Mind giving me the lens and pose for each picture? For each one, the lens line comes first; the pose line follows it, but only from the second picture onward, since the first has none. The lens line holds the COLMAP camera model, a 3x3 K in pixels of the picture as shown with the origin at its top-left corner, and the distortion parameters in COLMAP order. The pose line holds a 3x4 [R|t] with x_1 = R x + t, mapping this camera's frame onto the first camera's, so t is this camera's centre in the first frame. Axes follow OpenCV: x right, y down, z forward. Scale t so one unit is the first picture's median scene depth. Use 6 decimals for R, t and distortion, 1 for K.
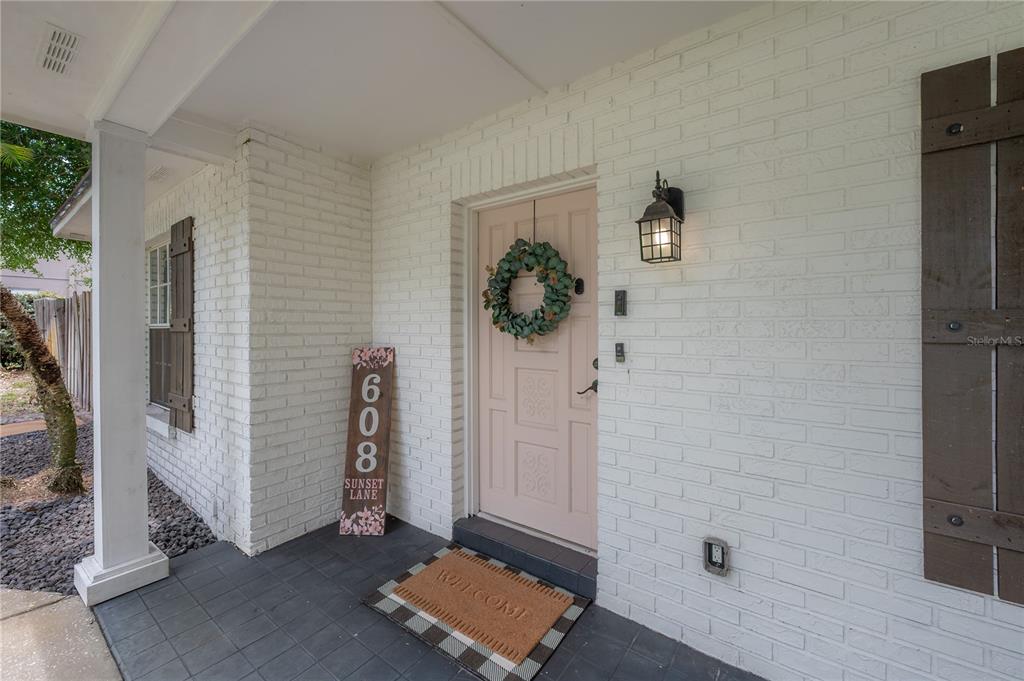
lens RADIAL K [[407.6, 0, 497.5], [0, 407.6, 332.4], [0, 0, 1]] dist [-0.003678, -0.000365]
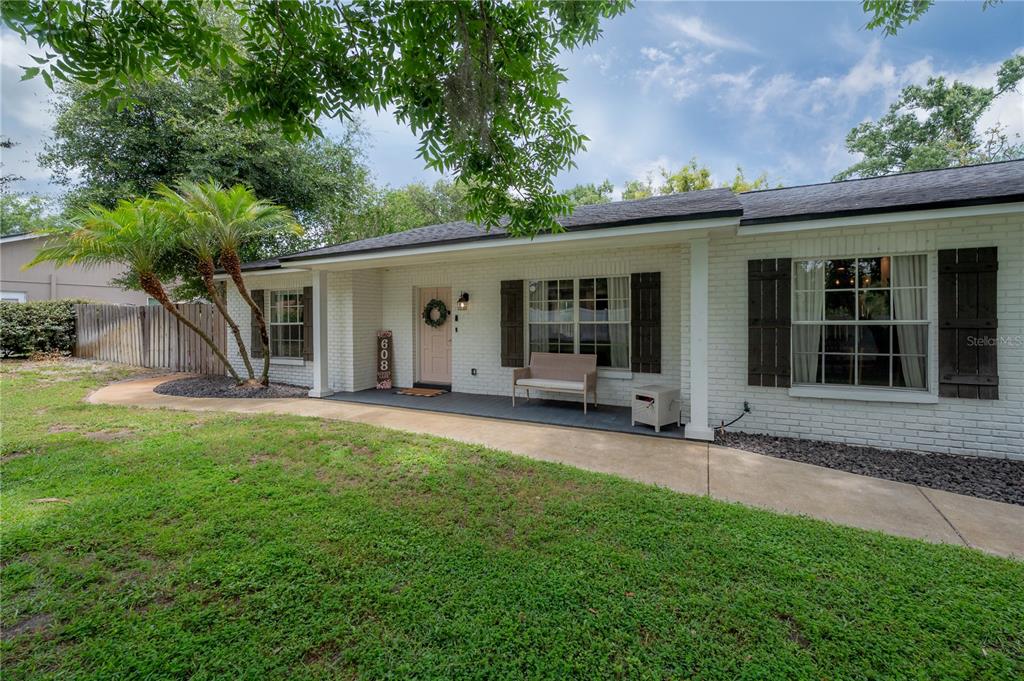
lens RADIAL K [[407.6, 0, 491.8], [0, 407.6, 320.0], [0, 0, 1]] dist [-0.003678, -0.000365]
pose [[0.982535, -0.007796, 0.185914, -0.092494], [0.009143, 0.999938, -0.006386, -0.016319], [-0.185852, 0.007974, 0.982545, -2.345872]]
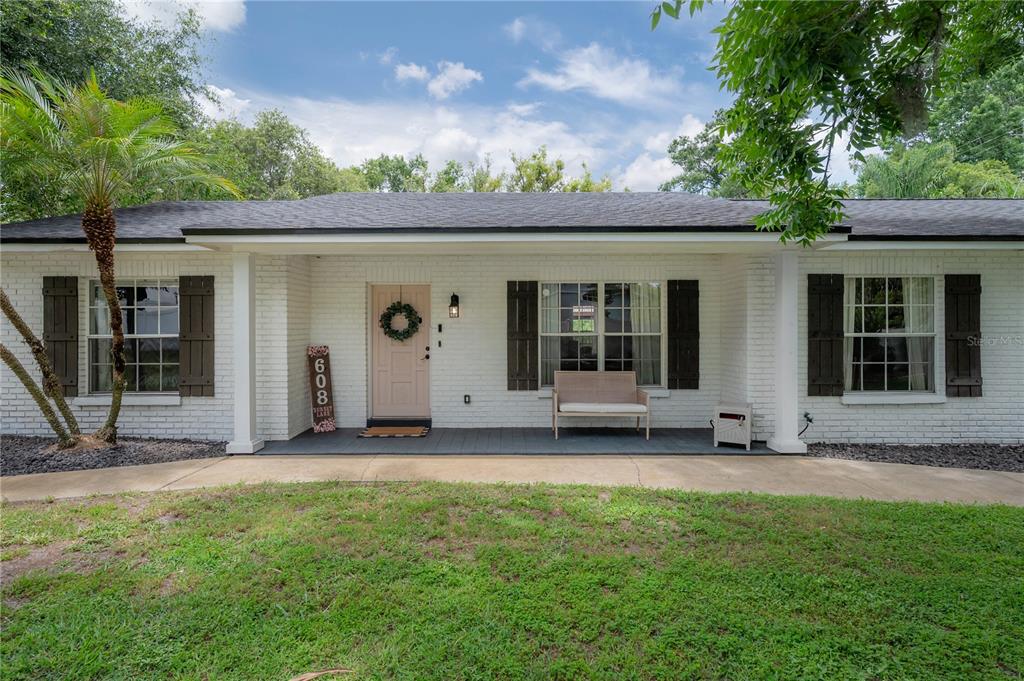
lens RADIAL K [[526.6, 0, 477.5], [0, 526.6, 326.4], [0, 0, 1]] dist [0.003208, 0.002561]
pose [[0.804151, -0.003548, 0.594415, -1.366223], [0.007721, 0.999960, -0.004477, -0.047439], [-0.594375, 0.008189, 0.804146, -1.777788]]
